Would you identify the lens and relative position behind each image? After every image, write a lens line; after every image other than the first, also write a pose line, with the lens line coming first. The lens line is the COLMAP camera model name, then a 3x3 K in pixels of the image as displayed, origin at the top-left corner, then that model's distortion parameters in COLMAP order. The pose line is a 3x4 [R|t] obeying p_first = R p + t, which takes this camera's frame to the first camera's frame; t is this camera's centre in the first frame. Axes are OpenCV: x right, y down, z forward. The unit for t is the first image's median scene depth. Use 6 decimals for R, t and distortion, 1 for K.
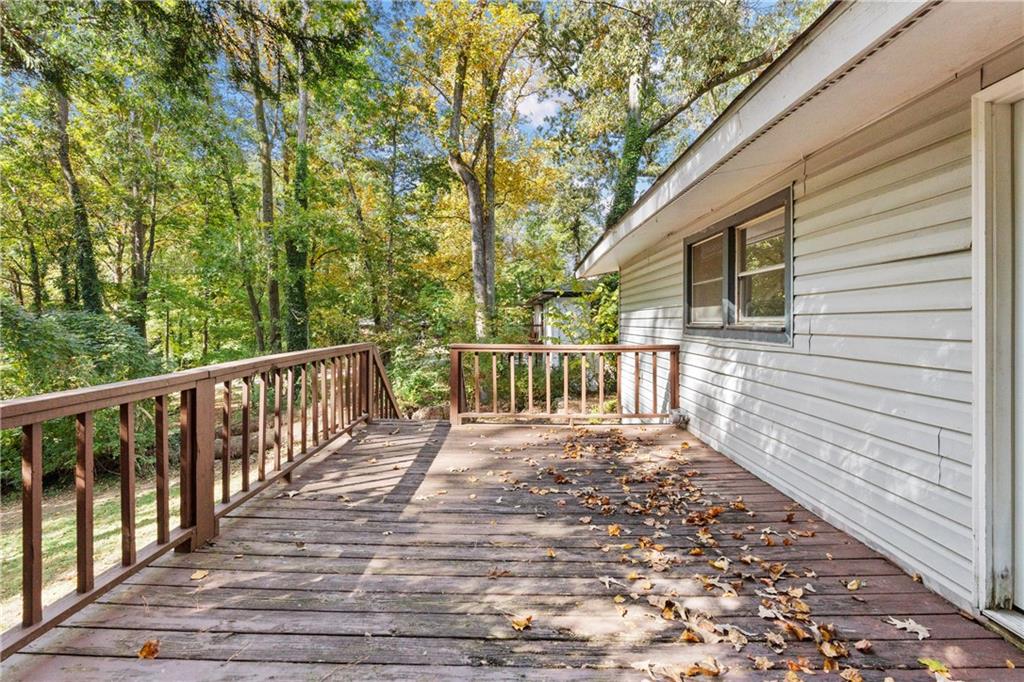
lens RADIAL K [[468.4, 0, 511.7], [0, 468.4, 334.5], [0, 0, 1]] dist [-0.004848, 0.000723]
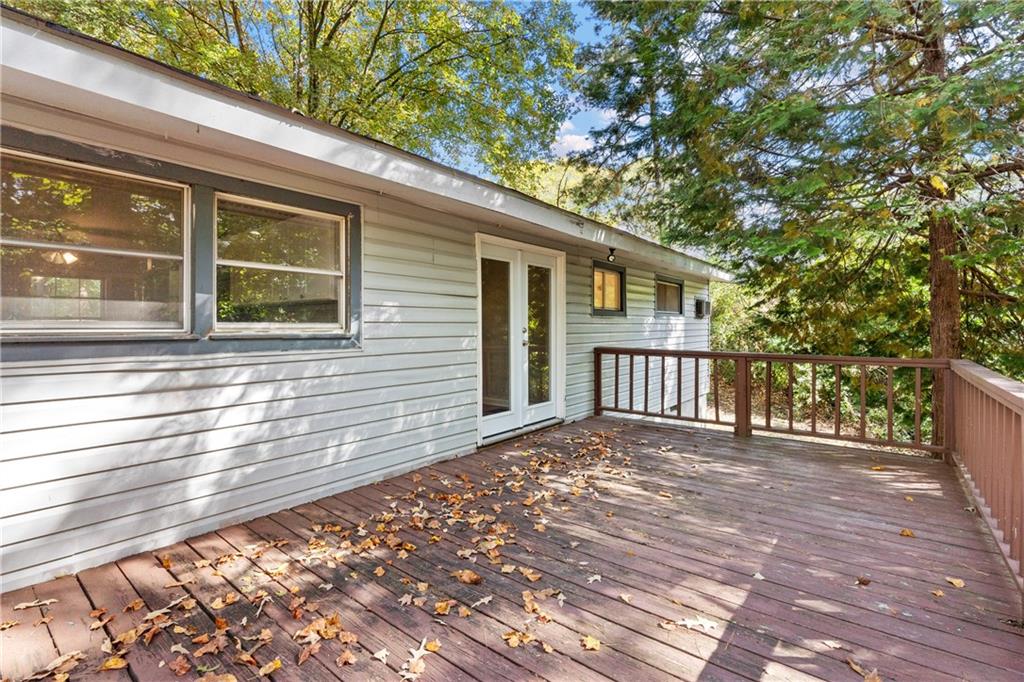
lens RADIAL K [[468.4, 0, 512.9], [0, 468.4, 333.5], [0, 0, 1]] dist [-0.004848, 0.000723]
pose [[-0.785533, -0.009766, 0.618743, -0.457023], [0.014478, 0.999312, 0.034154, -0.058378], [-0.618650, 0.035787, -0.784851, 2.017745]]
